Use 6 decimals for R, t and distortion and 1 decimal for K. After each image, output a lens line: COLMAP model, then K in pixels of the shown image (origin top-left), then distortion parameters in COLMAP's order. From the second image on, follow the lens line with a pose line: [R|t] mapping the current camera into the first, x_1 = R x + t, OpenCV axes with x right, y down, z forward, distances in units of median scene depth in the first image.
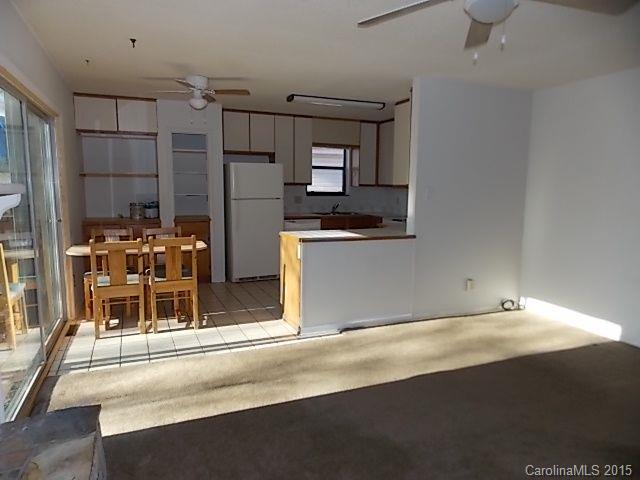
lens RADIAL K [[435.6, 0, 320.0], [0, 435.6, 240.0], [0, 0, 1]] dist [0.004195, 0.002074]
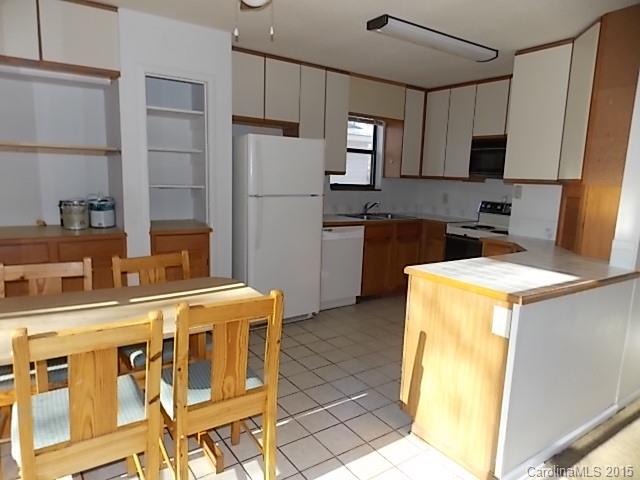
lens RADIAL K [[435.6, 0, 320.0], [0, 435.6, 240.0], [0, 0, 1]] dist [0.004195, 0.002074]
pose [[0.979588, -0.005673, 0.200937, -0.207857], [0.000127, 0.999619, 0.027601, -0.045808], [-0.201017, -0.027012, 0.979215, 0.360532]]
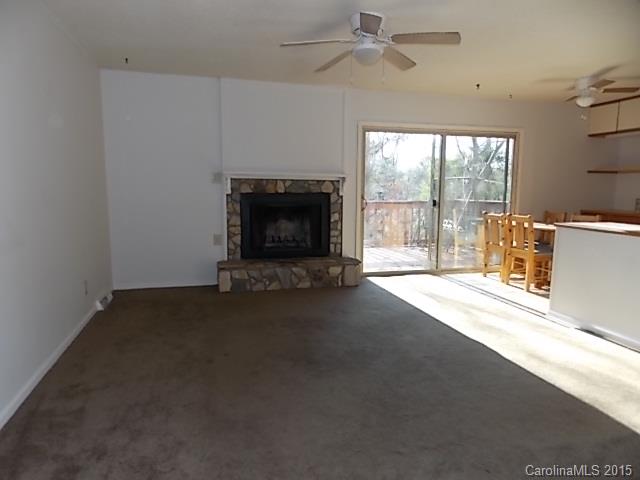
lens RADIAL K [[435.6, 0, 320.0], [0, 435.6, 240.0], [0, 0, 1]] dist [0.004195, 0.002074]
pose [[-0.097874, 0.122534, -0.987627, 1.002903], [-0.152554, 0.978815, 0.136559, -0.021094], [0.983437, 0.164031, -0.077107, 0.496165]]
